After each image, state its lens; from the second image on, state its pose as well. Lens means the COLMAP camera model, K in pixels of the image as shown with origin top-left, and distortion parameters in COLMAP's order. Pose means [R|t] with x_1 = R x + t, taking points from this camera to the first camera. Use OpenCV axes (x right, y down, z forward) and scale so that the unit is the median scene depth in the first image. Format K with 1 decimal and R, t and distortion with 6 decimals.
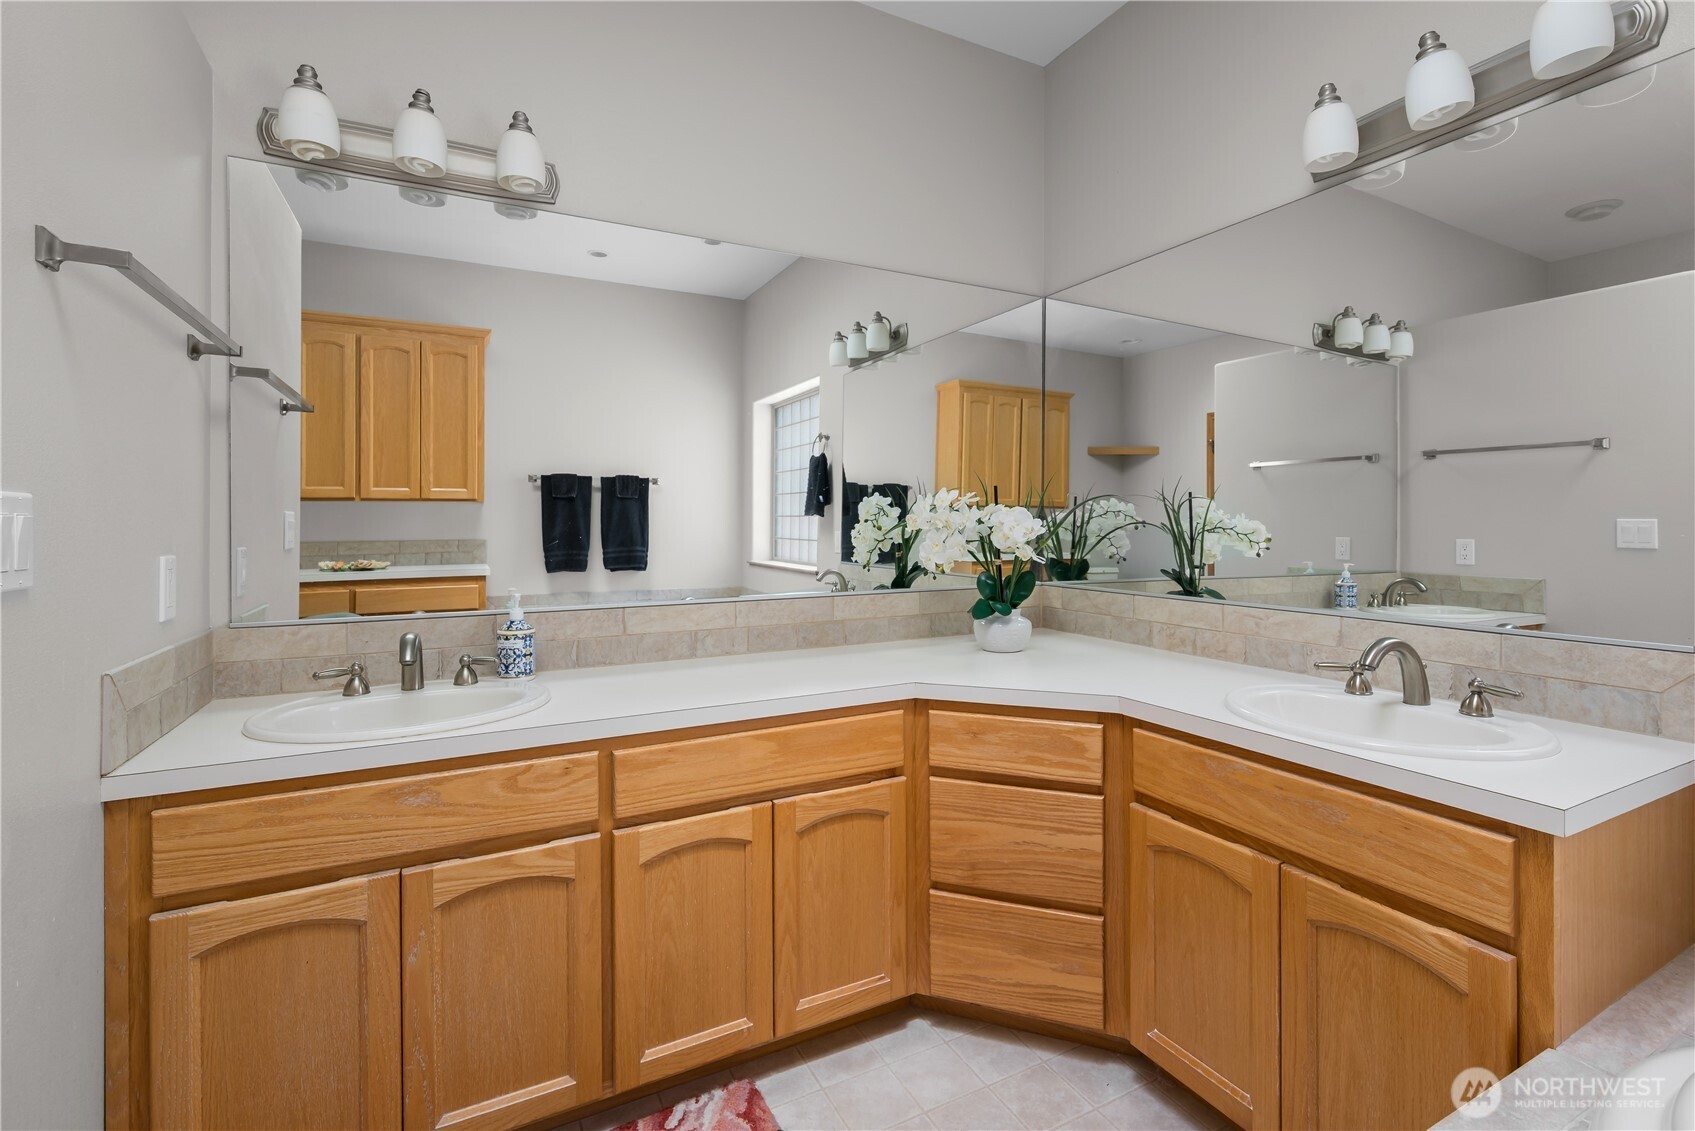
lens RADIAL K [[757.7, 0, 860.1], [0, 757.7, 521.9], [0, 0, 1]] dist [0.001839, 0.000240]
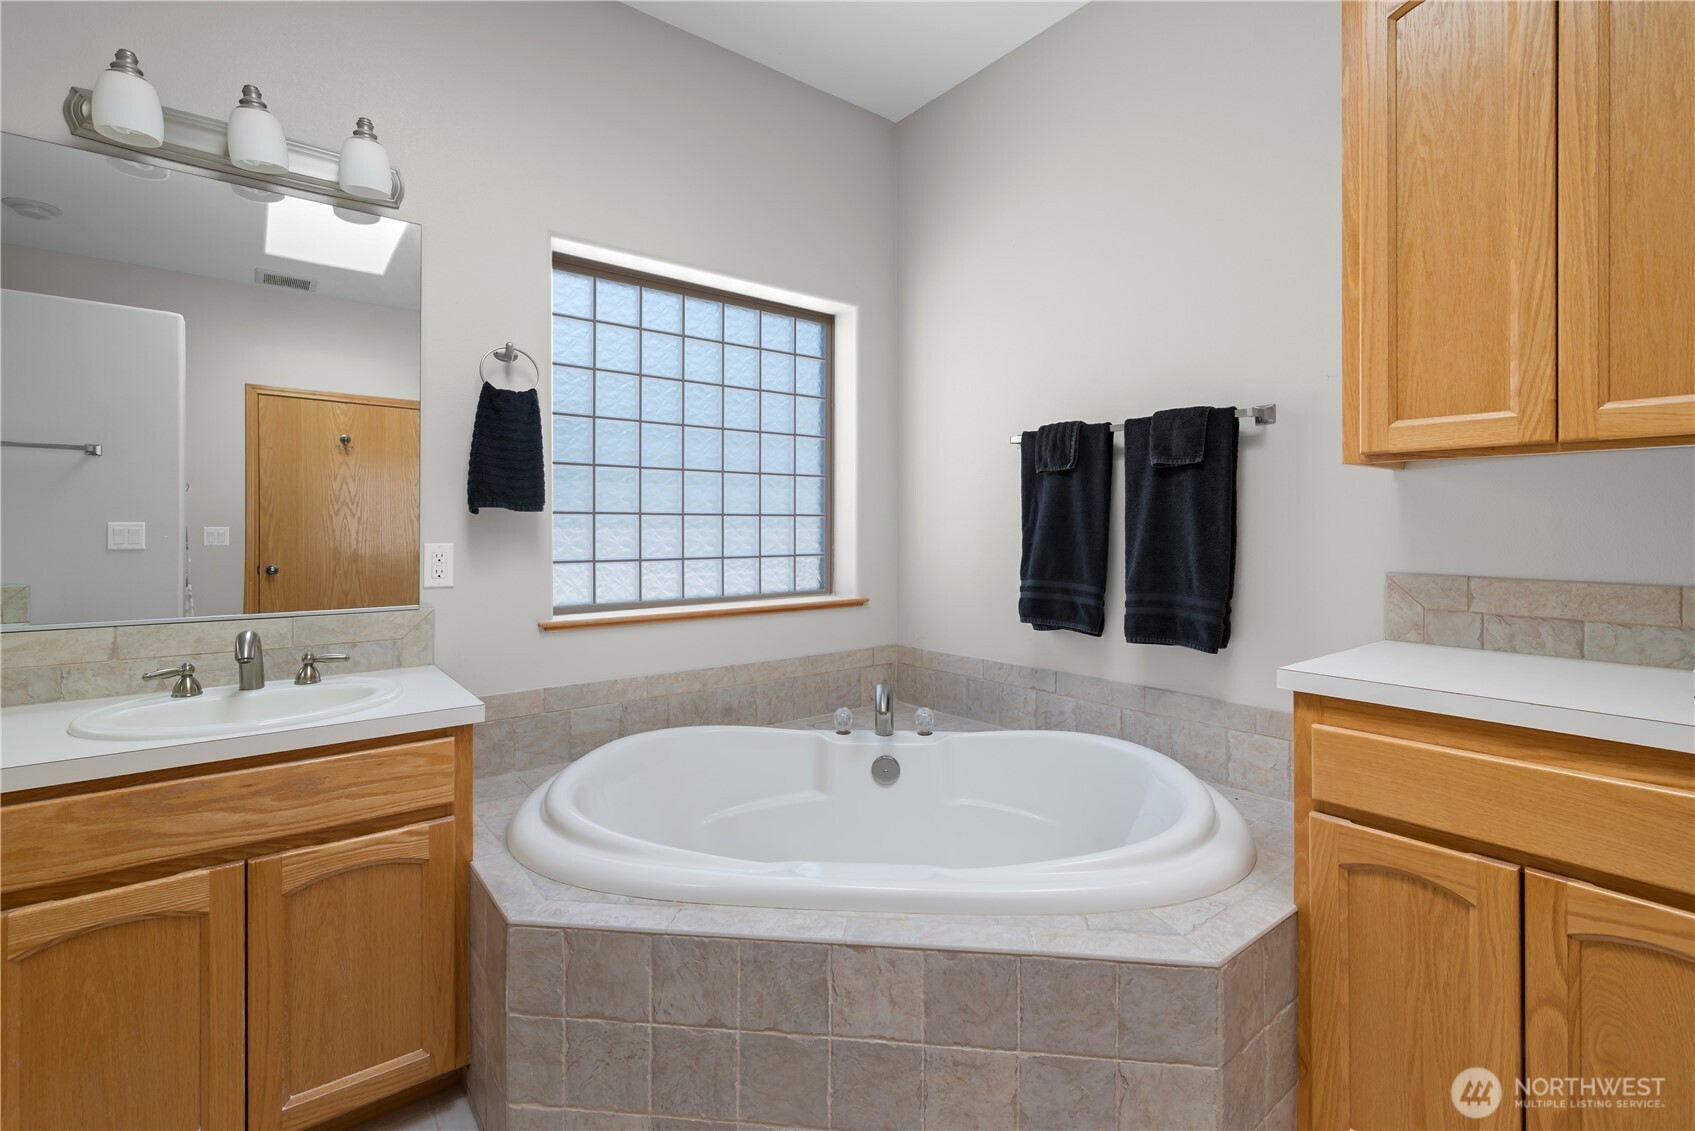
lens RADIAL K [[761.2, 0, 854.9], [0, 761.2, 530.7], [0, 0, 1]] dist [0.004682, 0.000523]
pose [[-0.192687, 0.000653, 0.981260, -0.466023], [-0.006022, 0.999980, -0.001848, 0.005584], [-0.981242, -0.006265, -0.192679, 0.313085]]
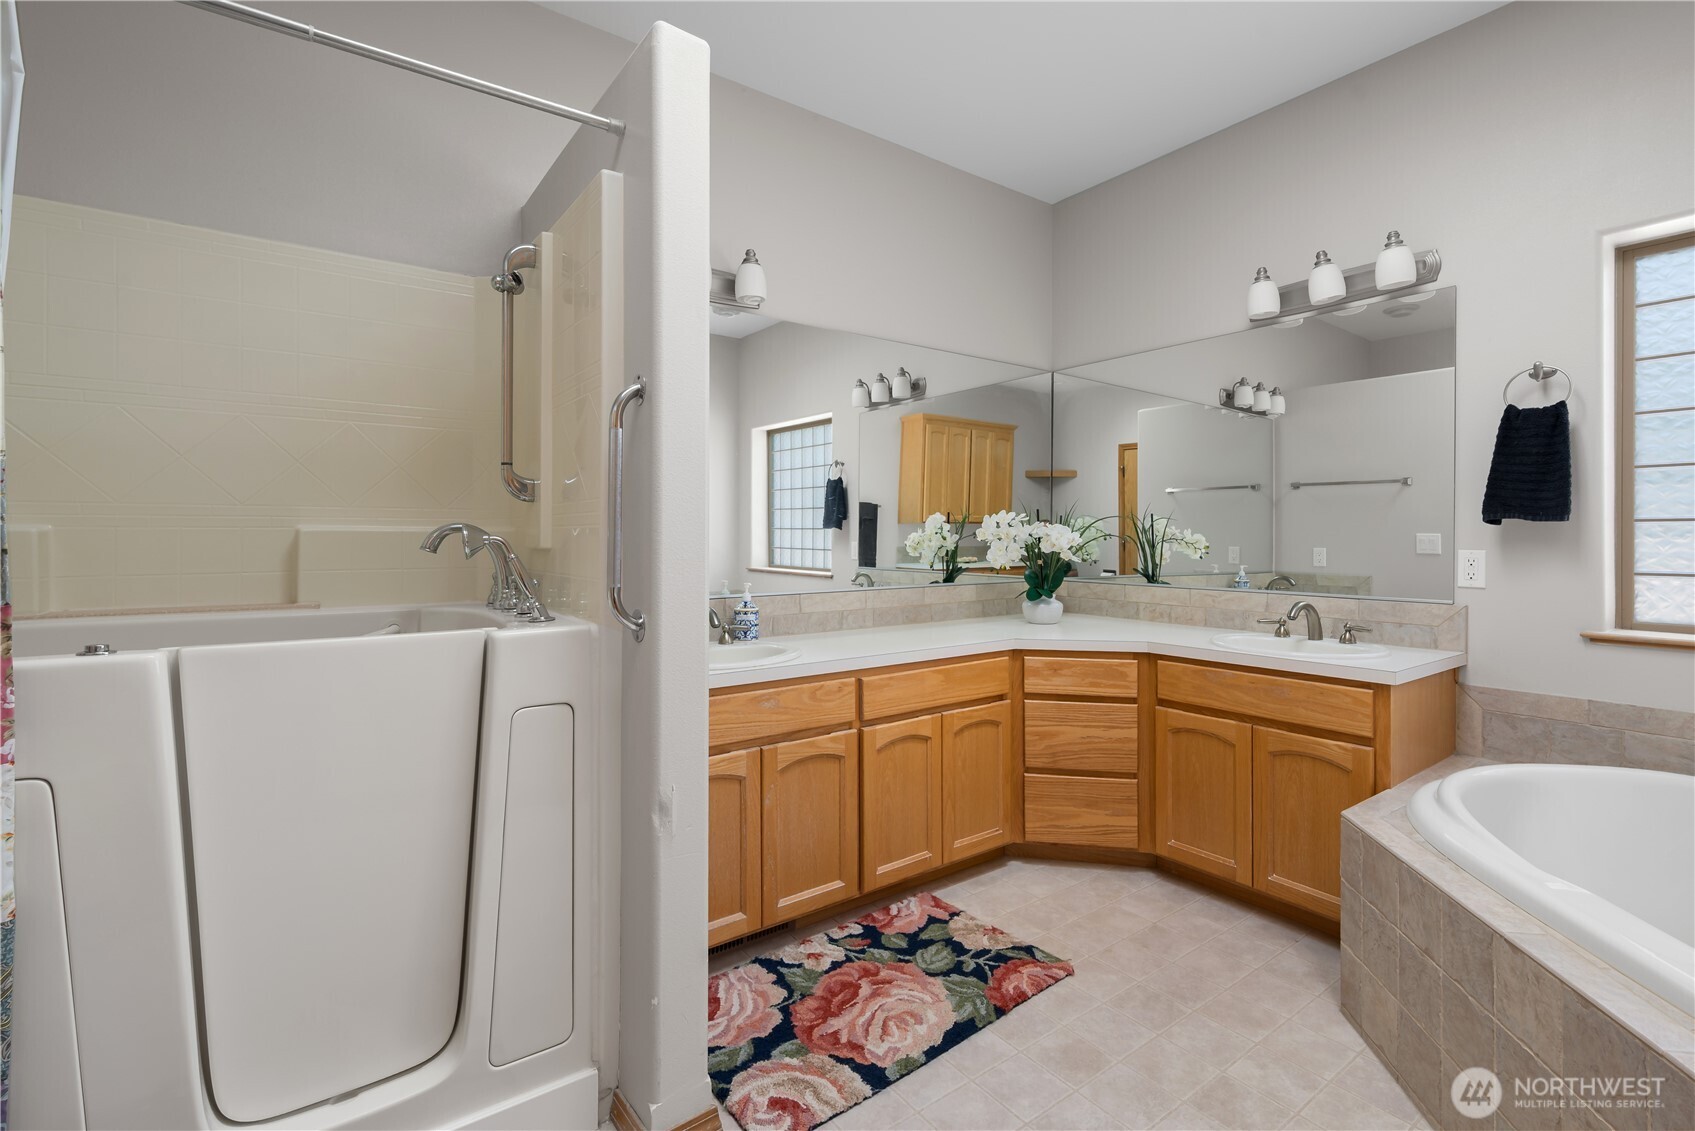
lens RADIAL K [[761.2, 0, 854.9], [0, 761.2, 530.7], [0, 0, 1]] dist [0.004682, 0.000523]
pose [[0.988723, 0.003874, 0.149709, -0.503559], [-0.003288, 0.999986, -0.004162, 0.000503], [-0.149723, 0.003622, 0.988721, -0.501350]]
